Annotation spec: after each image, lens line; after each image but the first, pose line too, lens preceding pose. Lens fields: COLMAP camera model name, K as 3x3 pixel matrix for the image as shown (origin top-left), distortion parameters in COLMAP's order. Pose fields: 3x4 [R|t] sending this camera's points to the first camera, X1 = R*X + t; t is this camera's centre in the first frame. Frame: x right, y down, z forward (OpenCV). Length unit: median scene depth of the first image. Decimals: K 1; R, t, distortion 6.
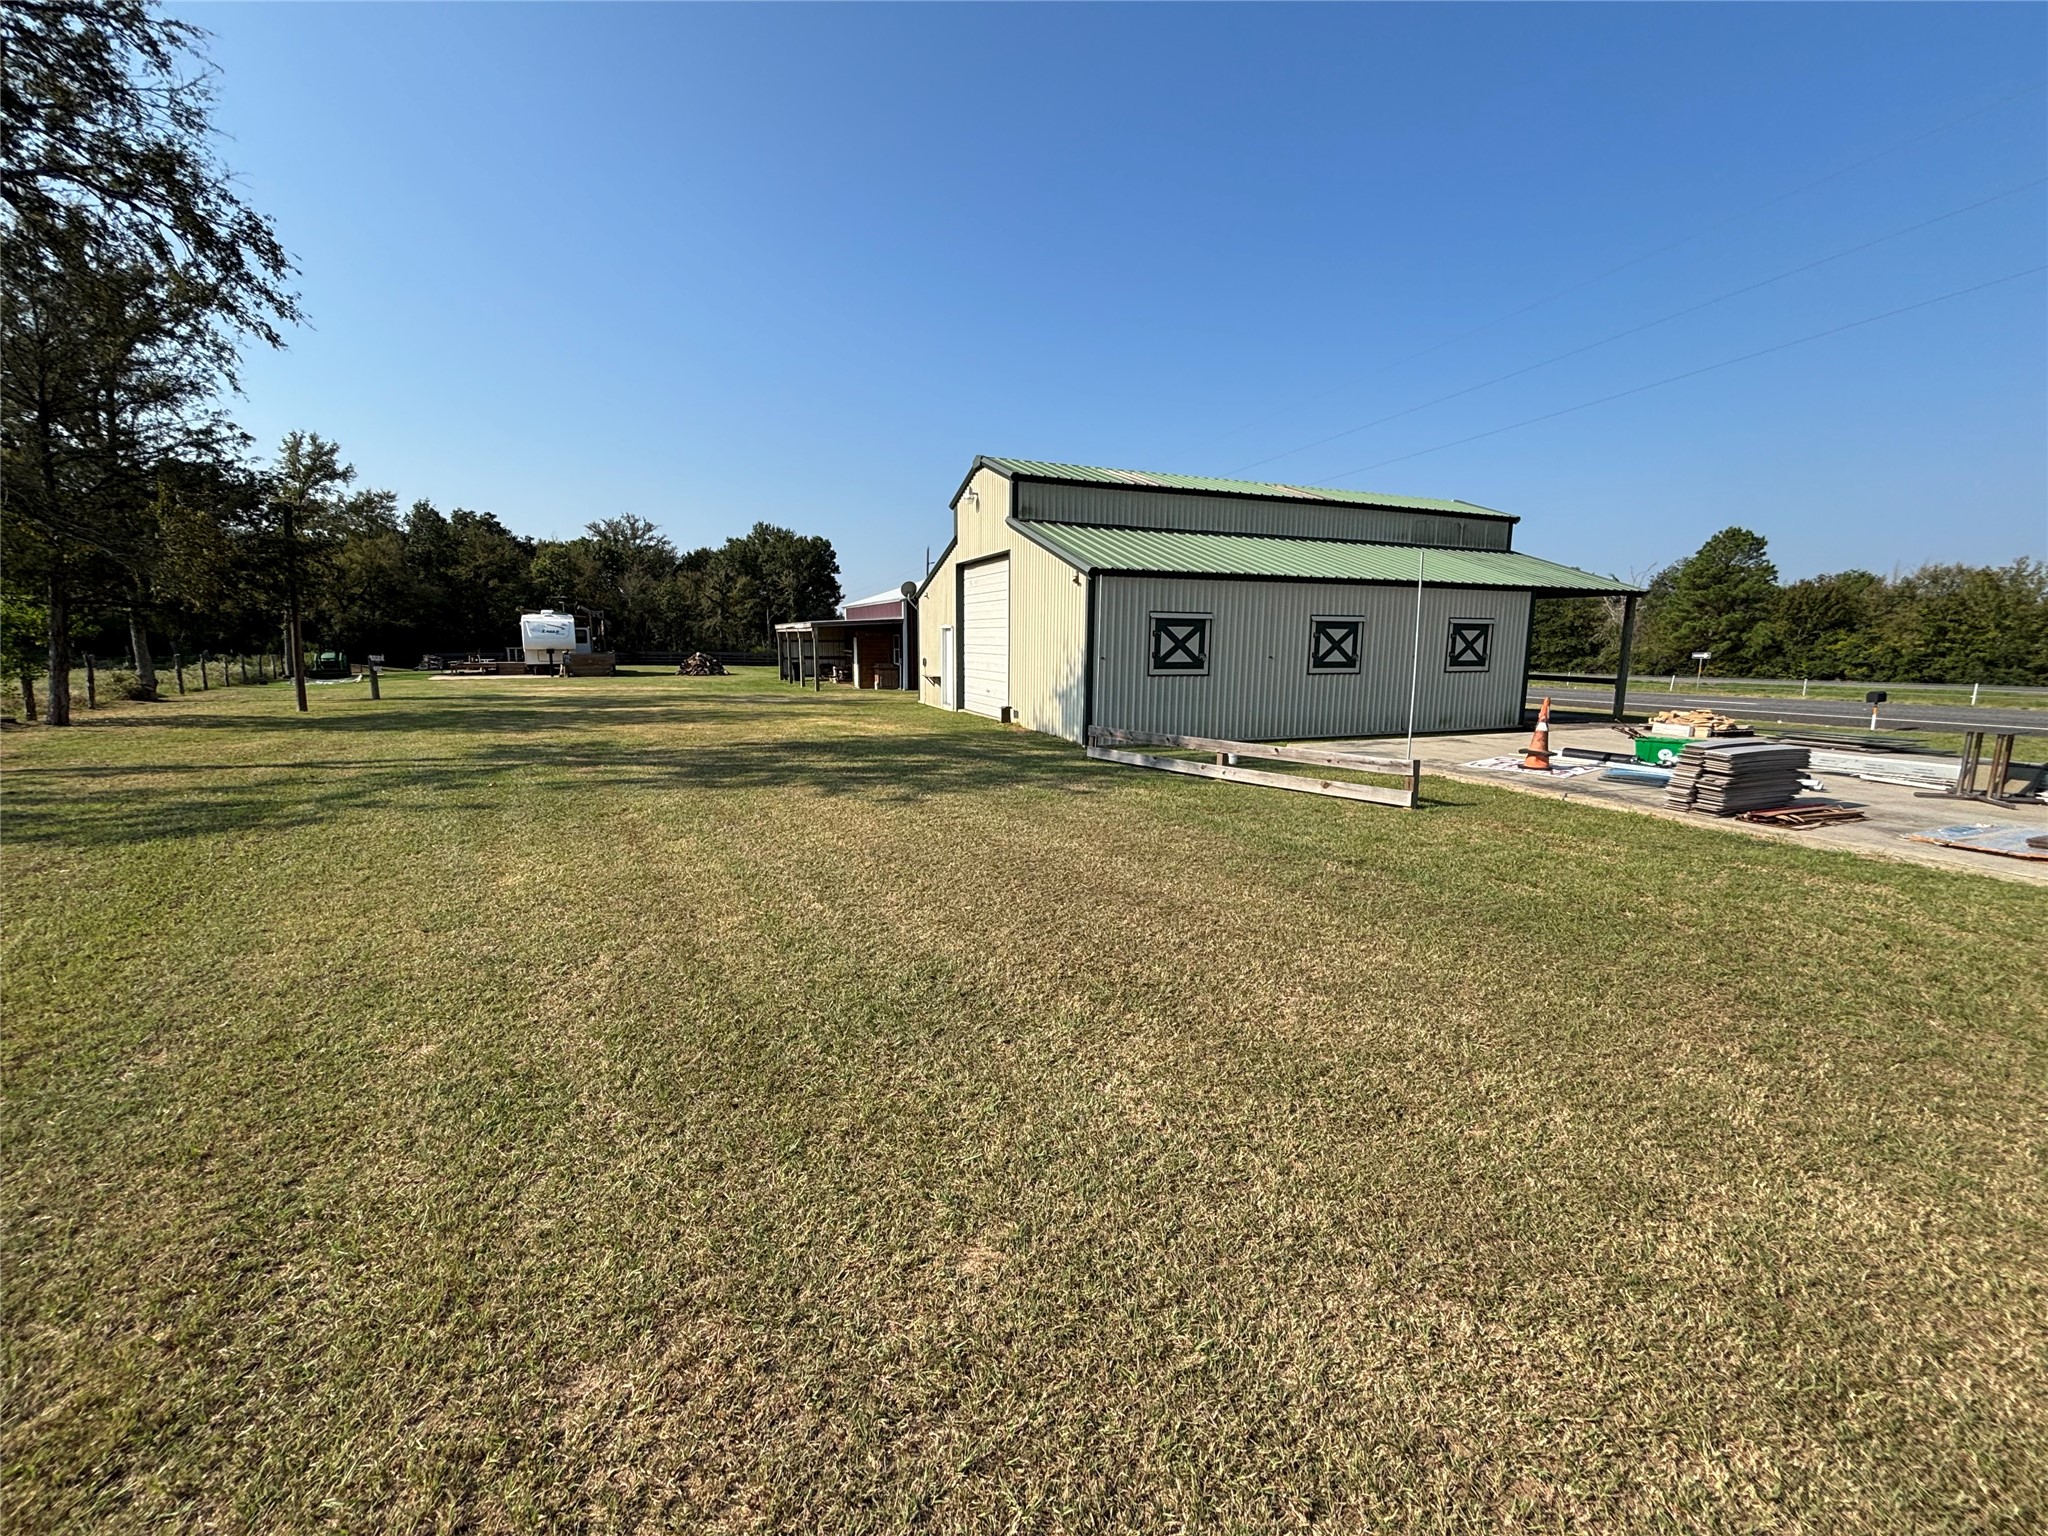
lens RADIAL K [[832.7, 0, 1009.0], [0, 832.7, 778.0], [0, 0, 1]] dist [0.002058, 0.000961]
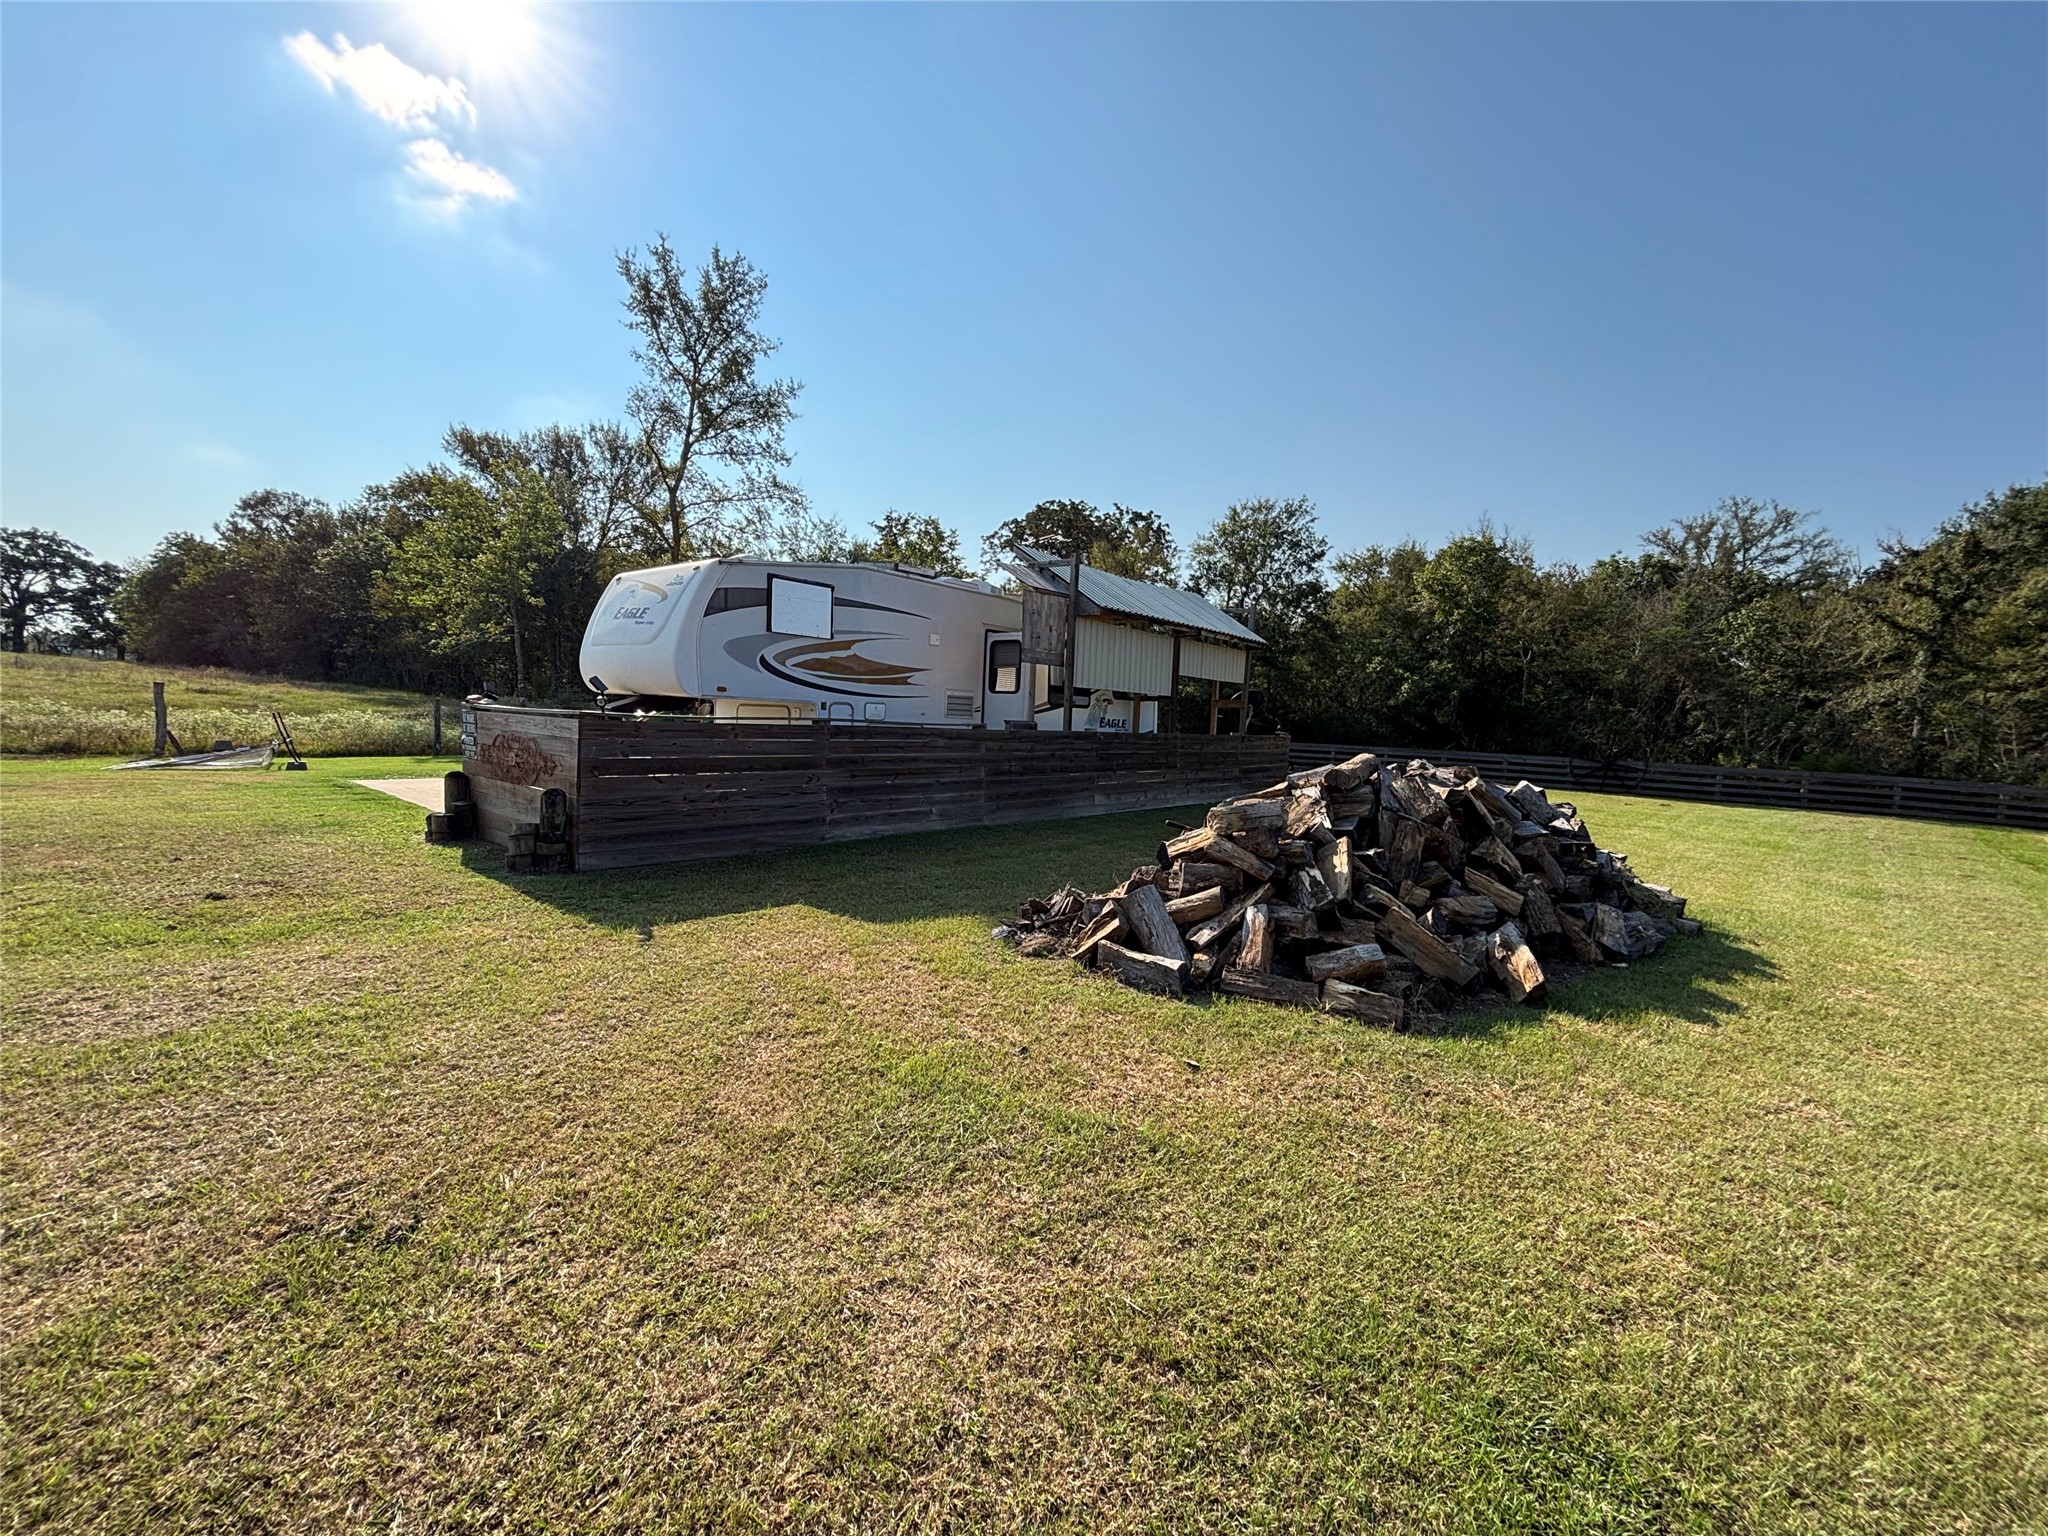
lens RADIAL K [[832.7, 0, 1017.4], [0, 832.7, 759.1], [0, 0, 1]] dist [0.002058, 0.000961]
pose [[0.365314, 0.062174, -0.928806, -0.166473], [-0.197749, 0.980177, -0.012165, -0.084519], [0.909638, 0.188115, 0.370367, 0.556056]]
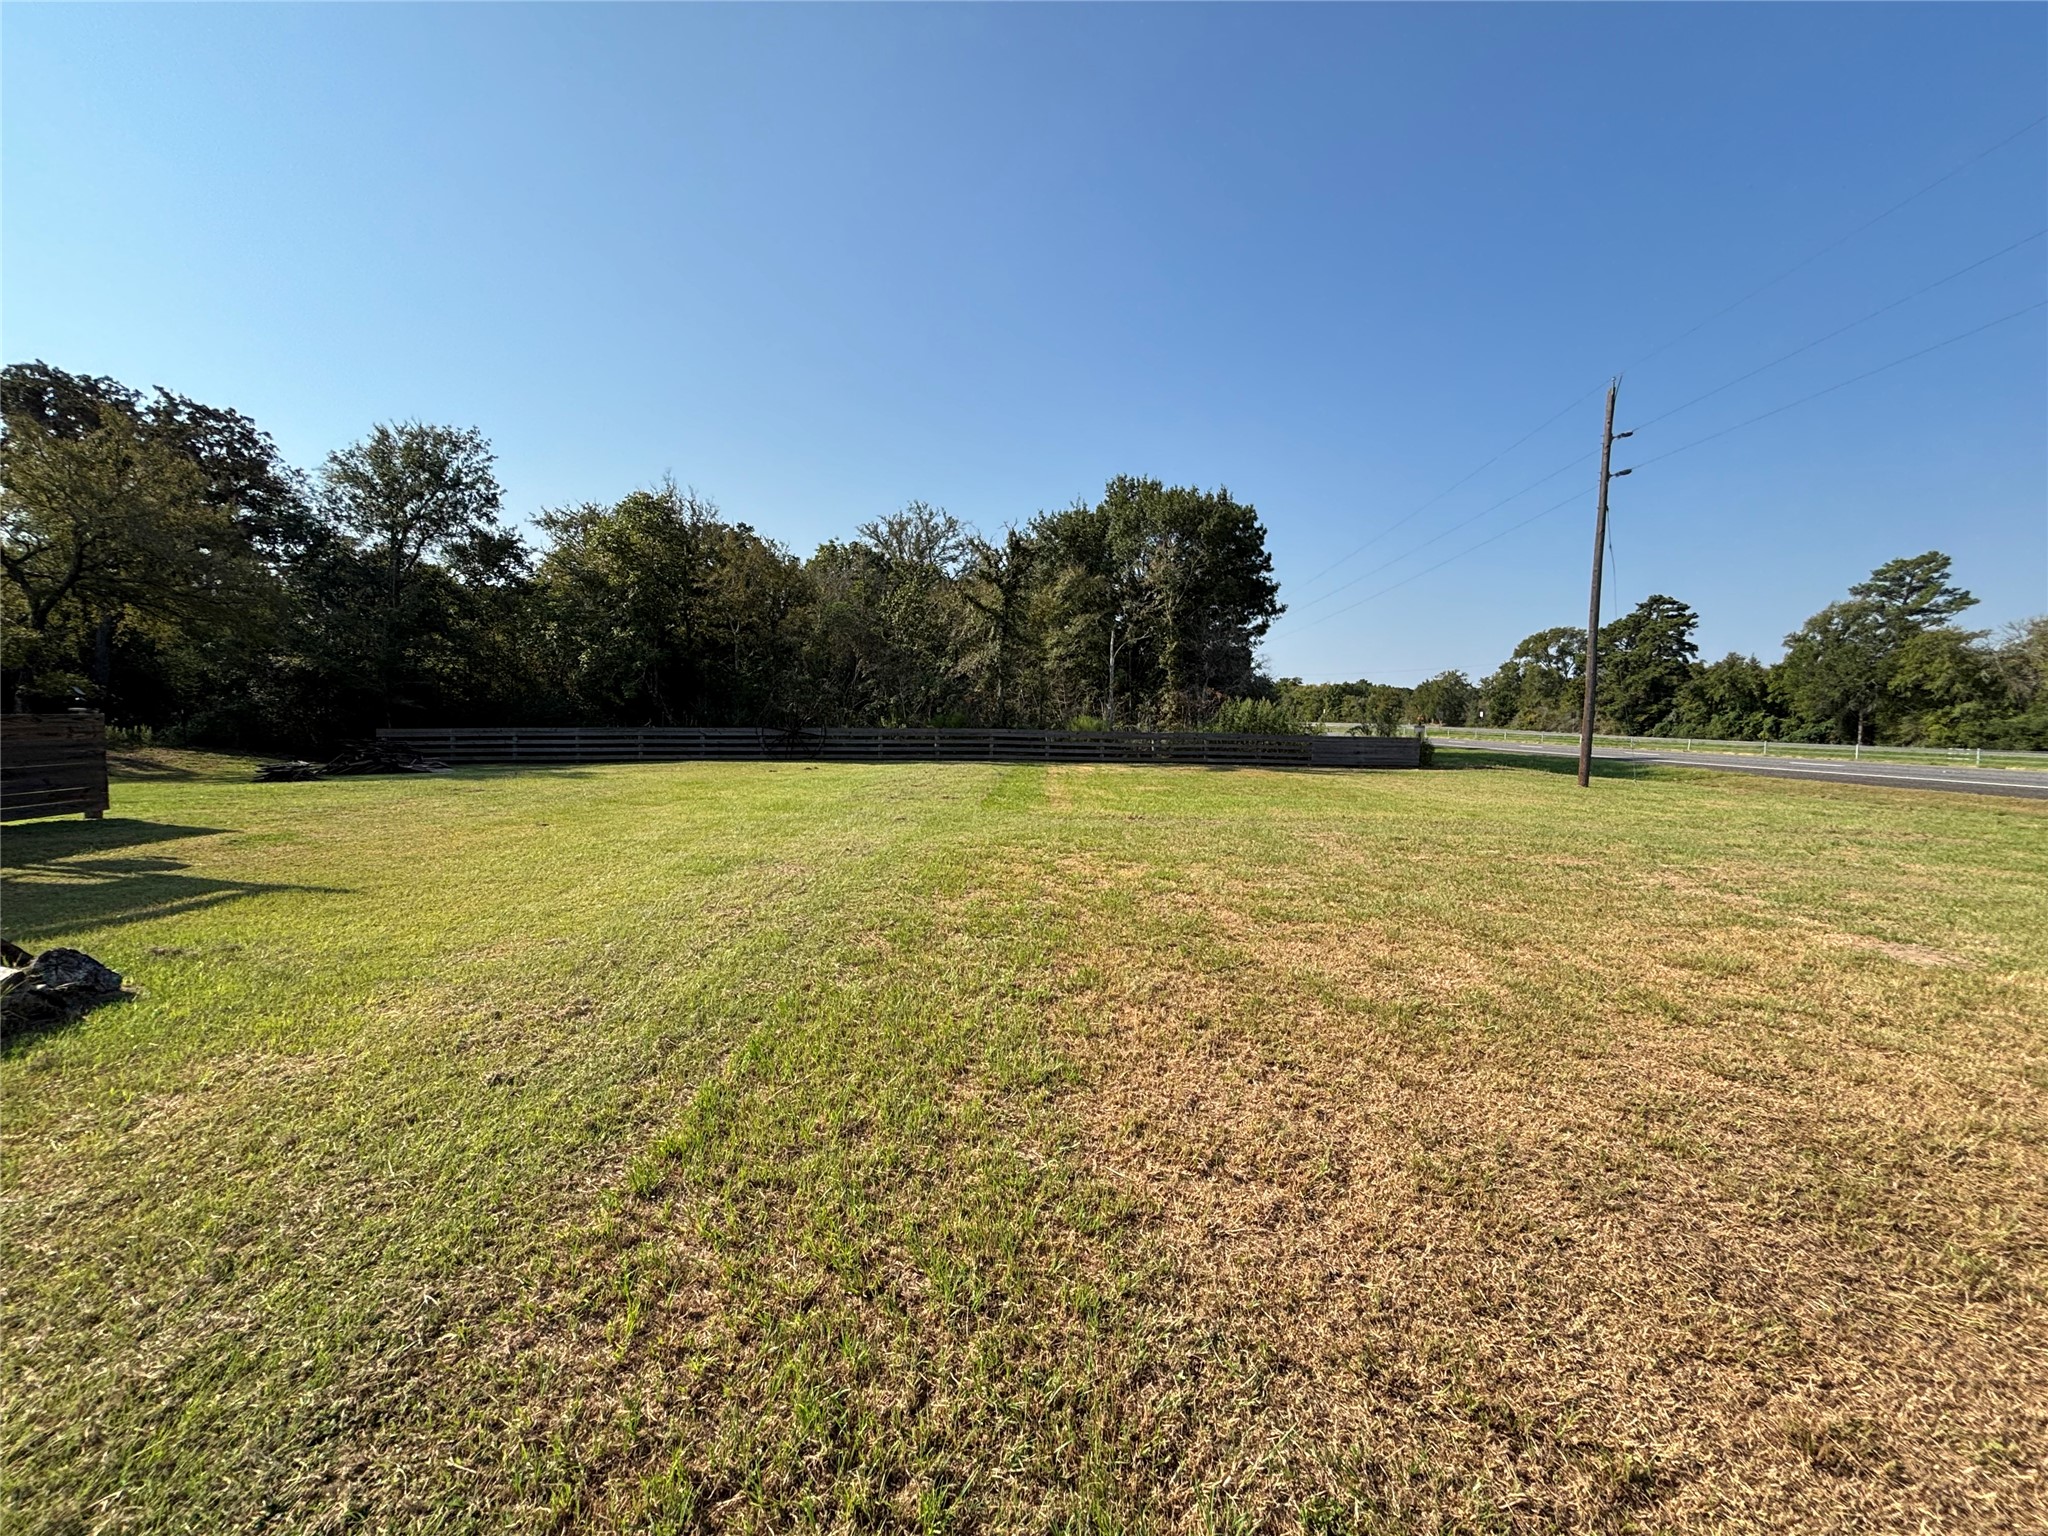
lens RADIAL K [[832.7, 0, 1015.4], [0, 832.7, 768.4], [0, 0, 1]] dist [0.002058, 0.000961]
pose [[0.900766, 0.024840, -0.433594, -0.156383], [-0.068955, 0.993879, -0.086312, -0.096844], [0.428796, 0.107645, 0.896965, 0.639969]]
